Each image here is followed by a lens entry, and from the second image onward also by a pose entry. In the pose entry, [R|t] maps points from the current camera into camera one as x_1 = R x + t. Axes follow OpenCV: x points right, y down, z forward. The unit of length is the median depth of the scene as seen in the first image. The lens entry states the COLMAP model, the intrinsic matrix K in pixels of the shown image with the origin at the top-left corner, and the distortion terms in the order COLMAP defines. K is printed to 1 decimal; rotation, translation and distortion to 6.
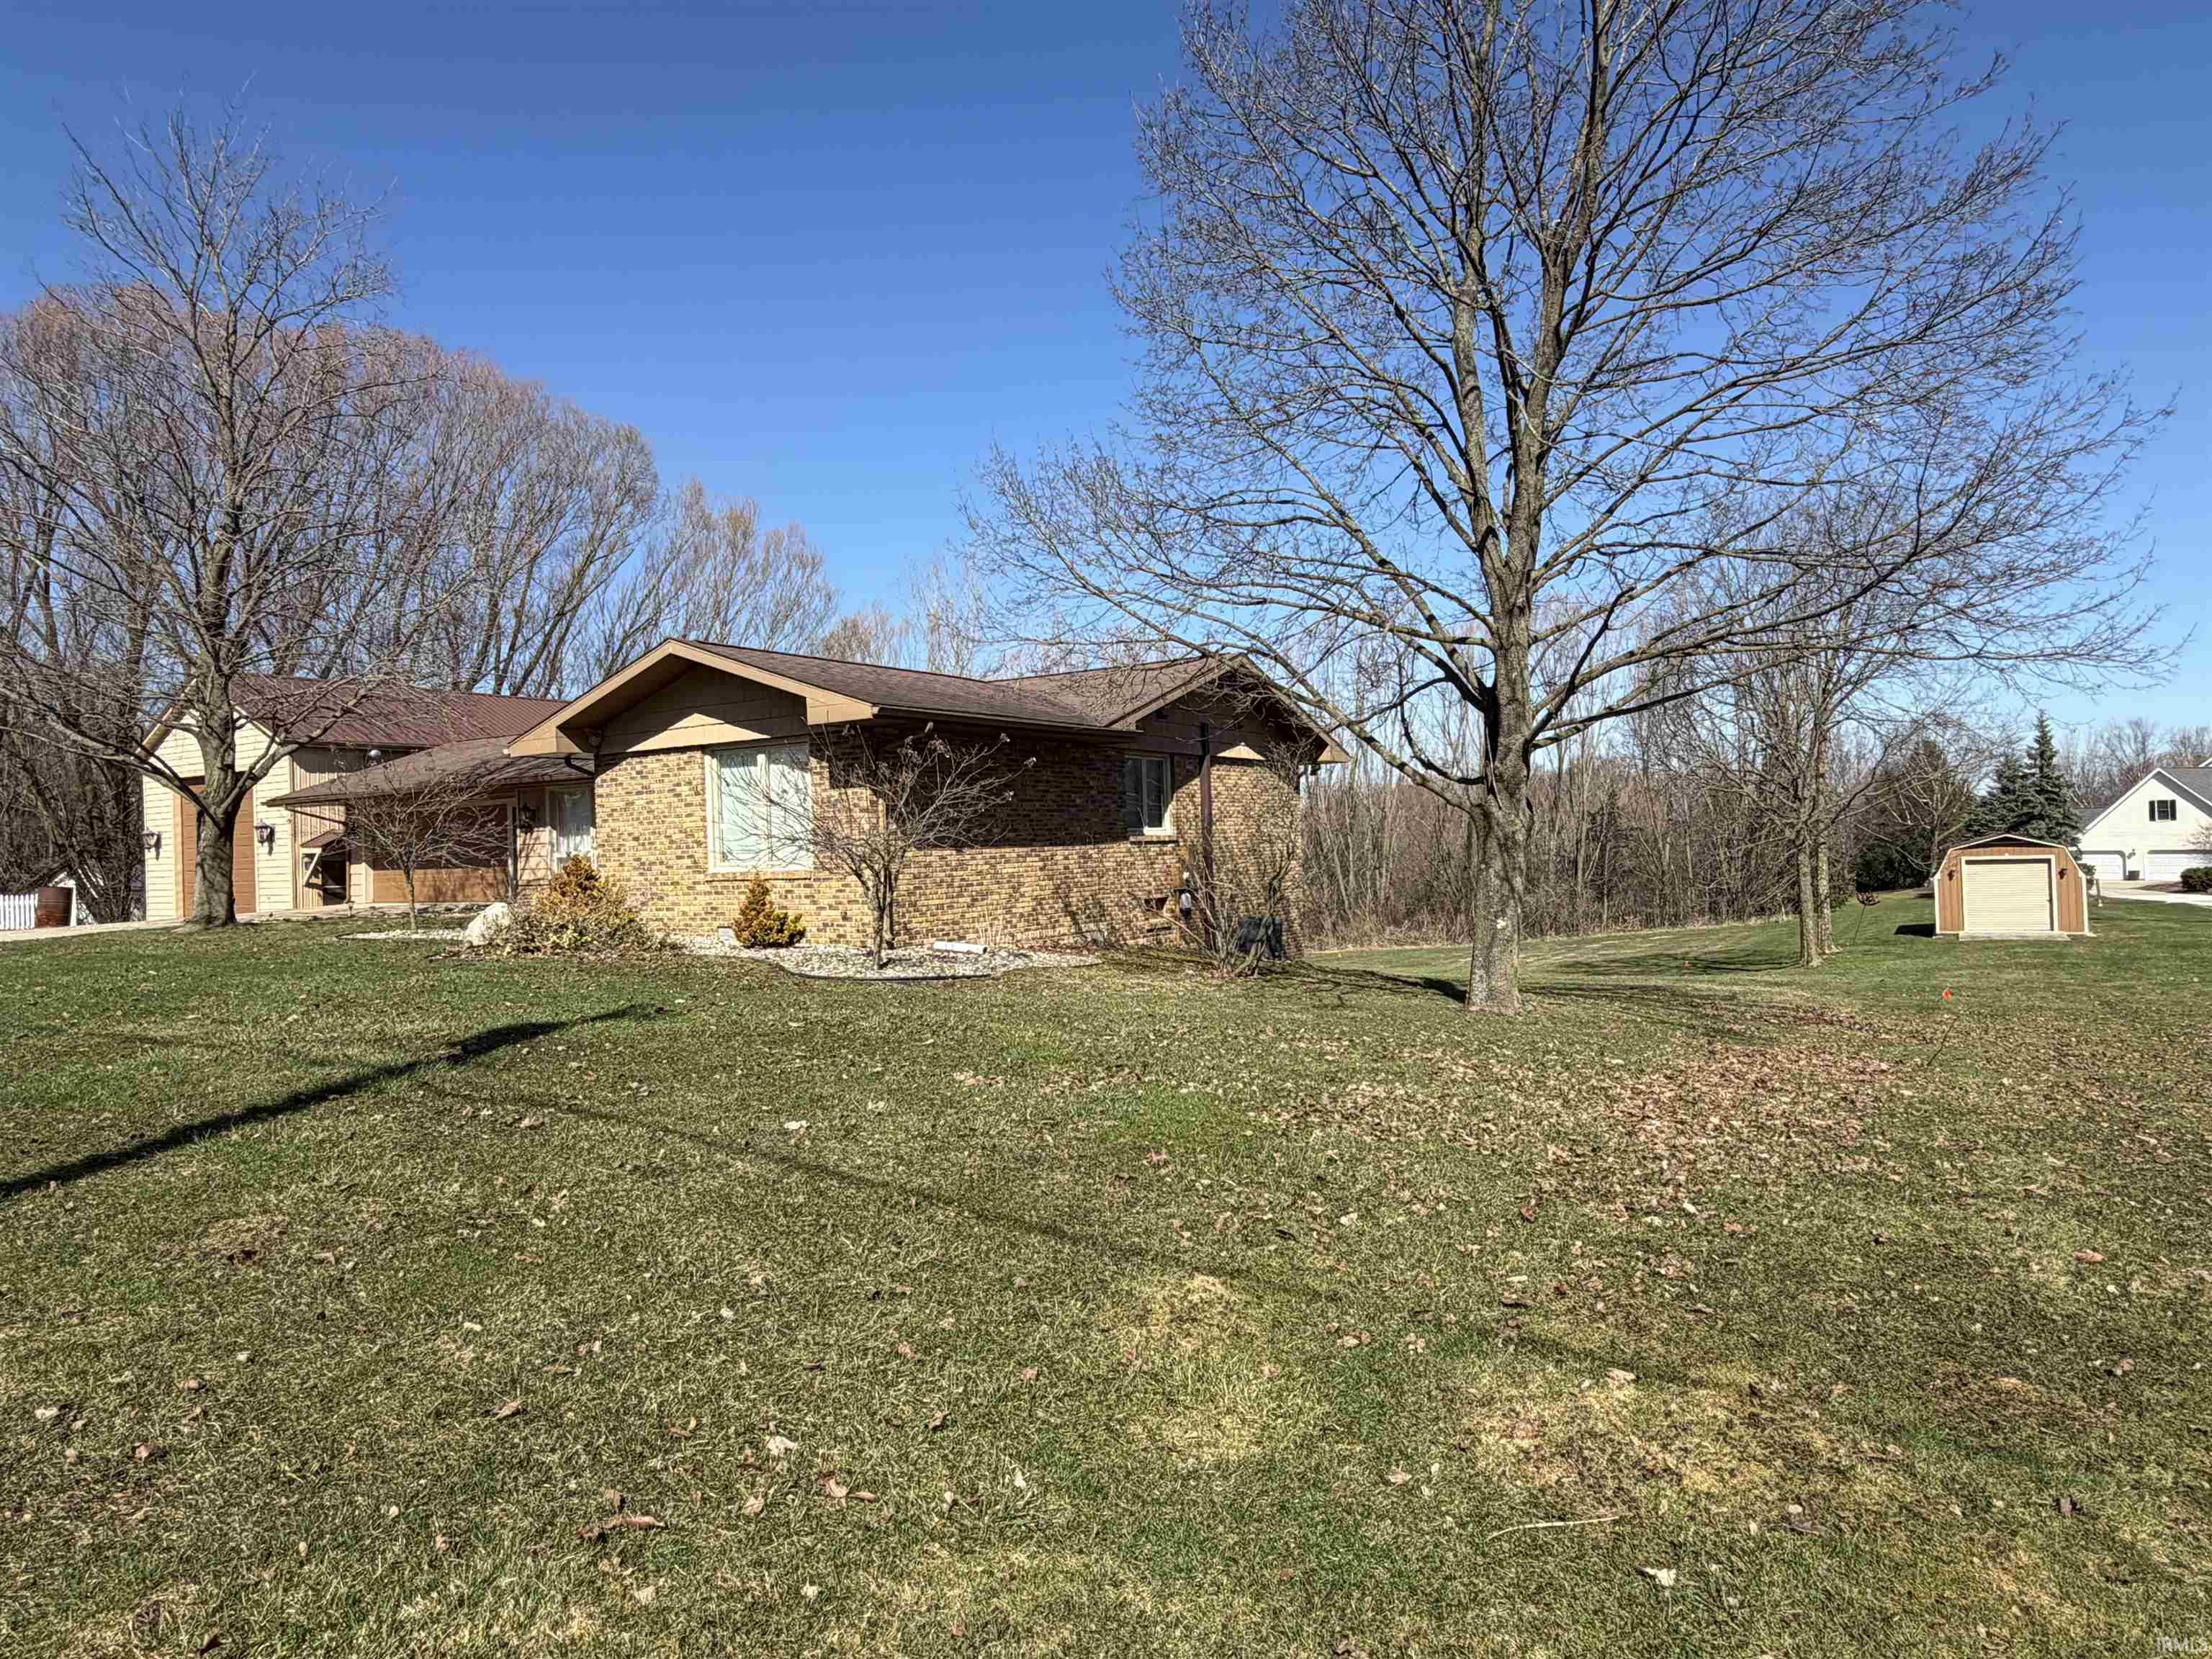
lens RADIAL K [[1352.8, 0, 1105.9], [0, 1352.8, 830.6], [0, 0, 1]] dist [-0.000116, -0.000070]
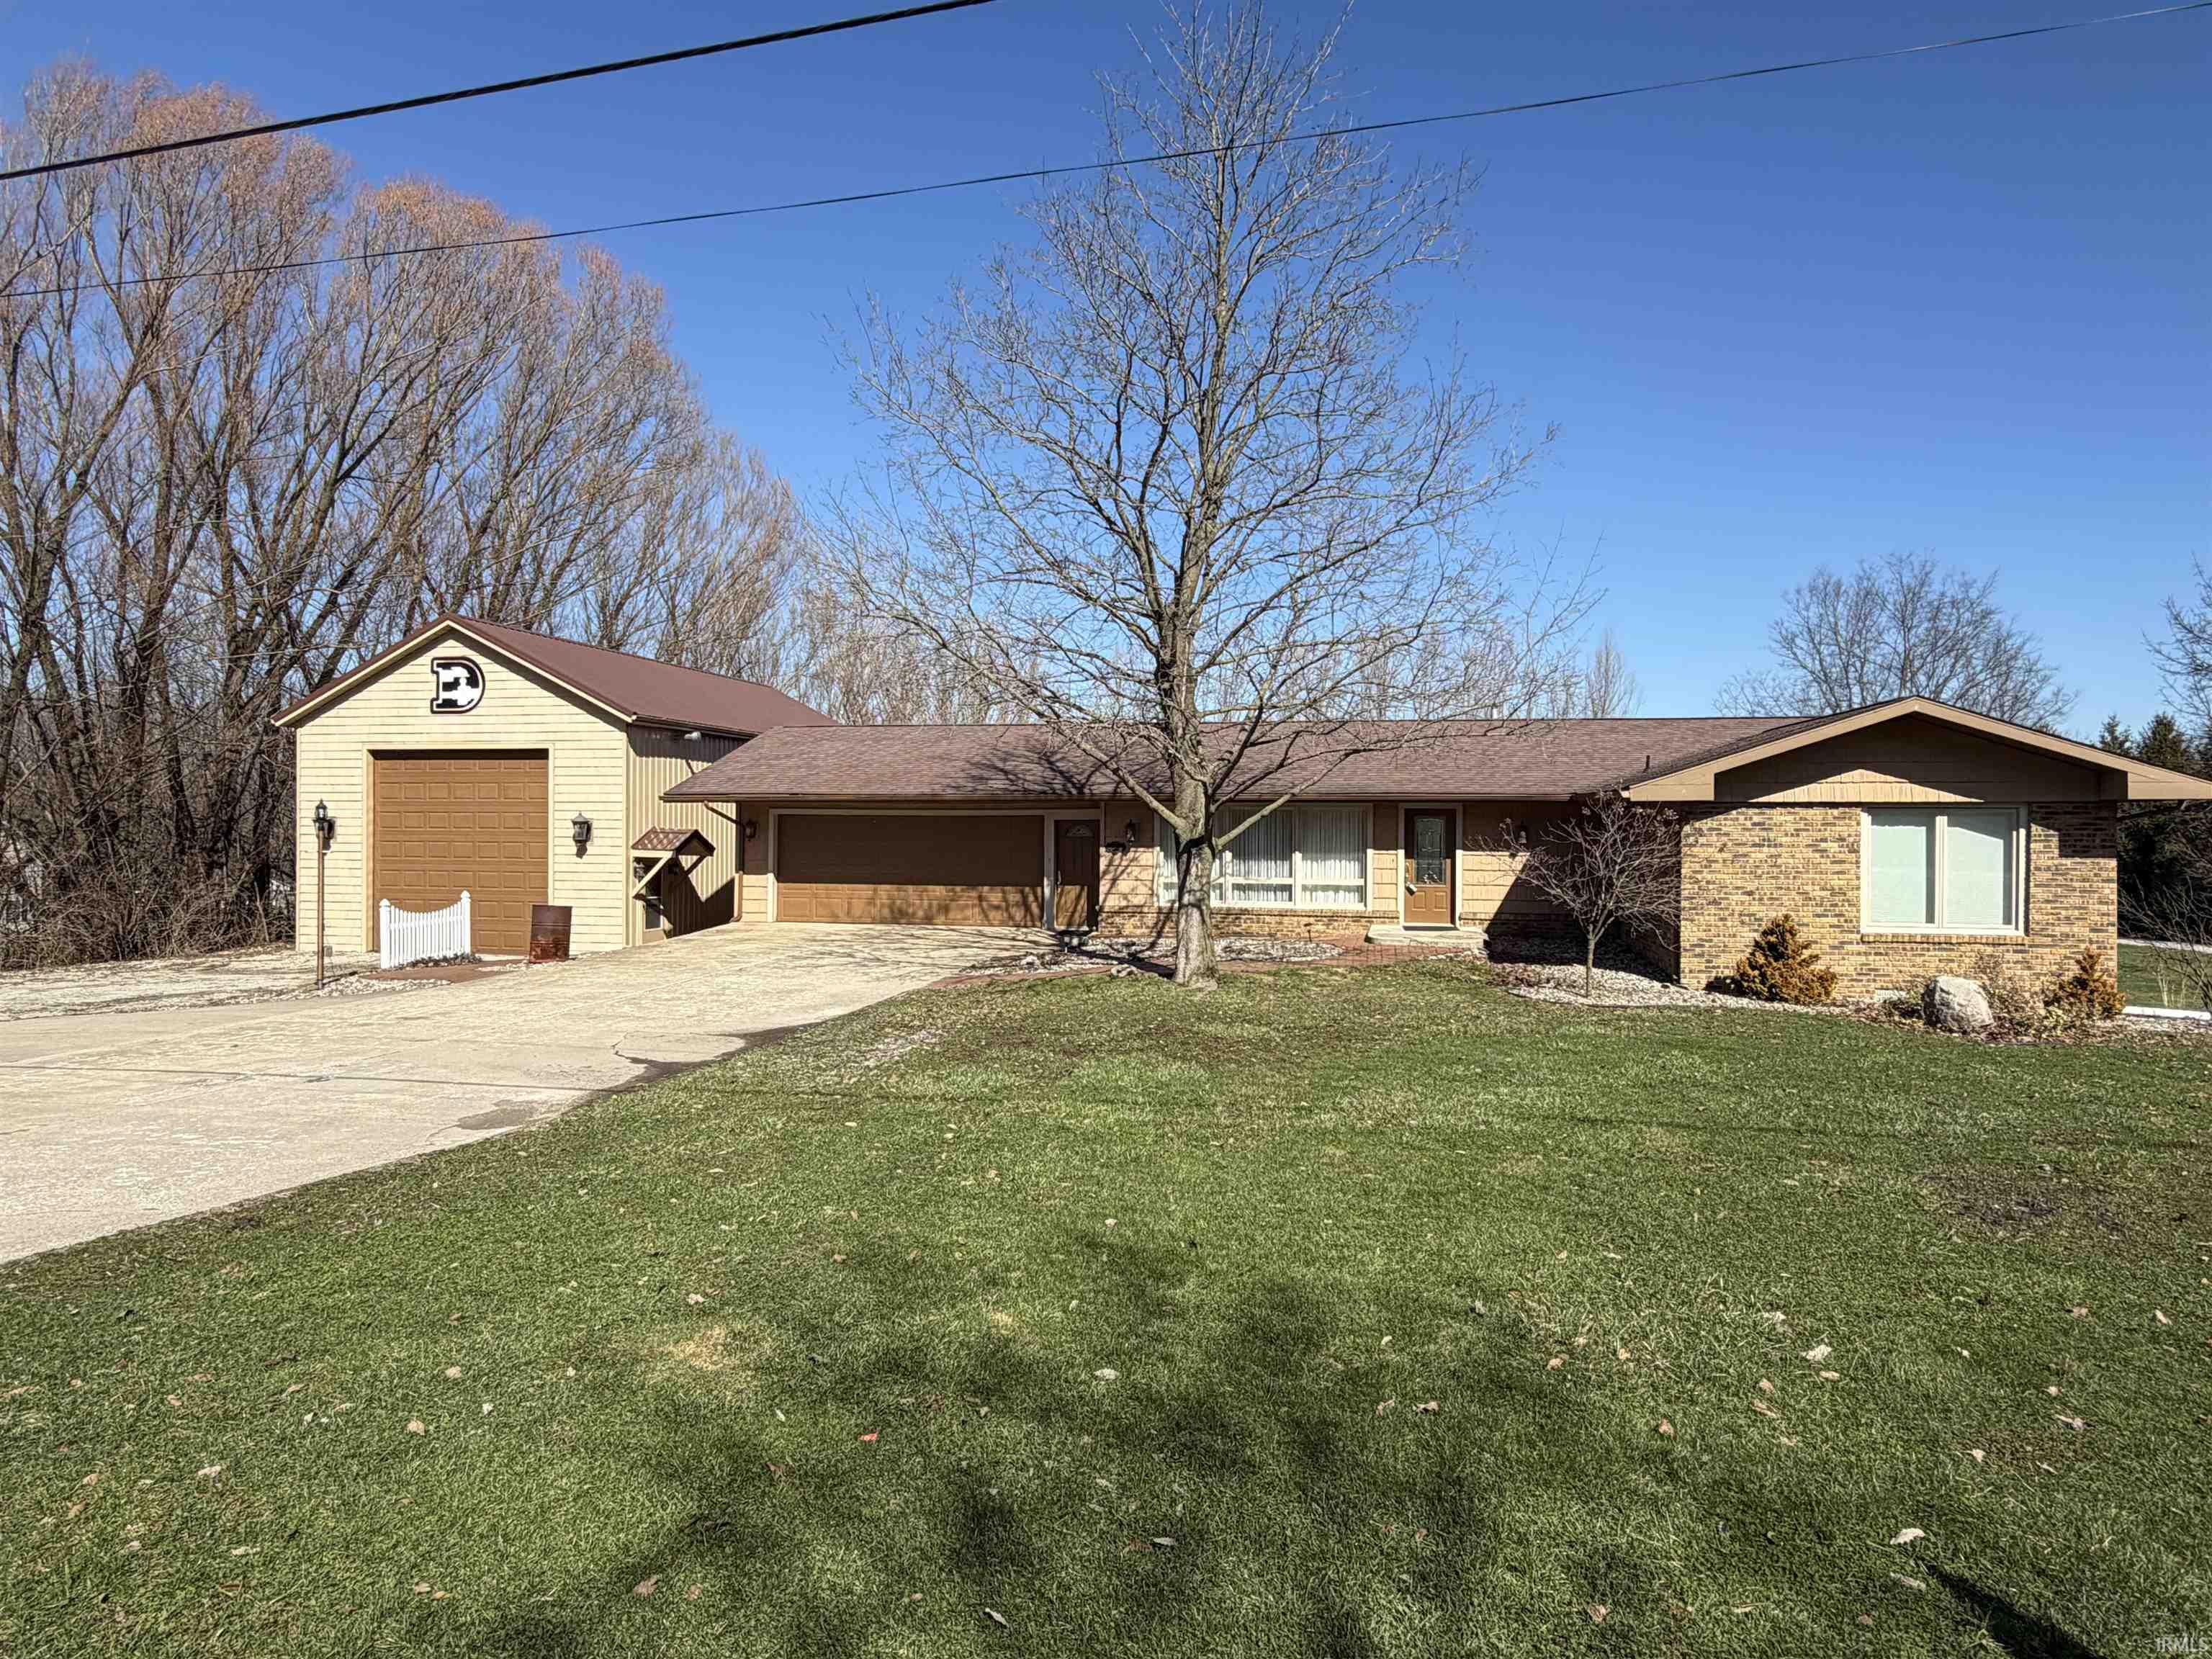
lens RADIAL K [[1352.8, 0, 1105.4], [0, 1352.8, 831.9], [0, 0, 1]] dist [-0.000116, -0.000070]
pose [[0.939263, 0.034481, 0.341463, -1.232904], [-0.038692, 0.999236, 0.005527, -0.027816], [-0.341011, -0.018403, 0.939879, 0.287848]]
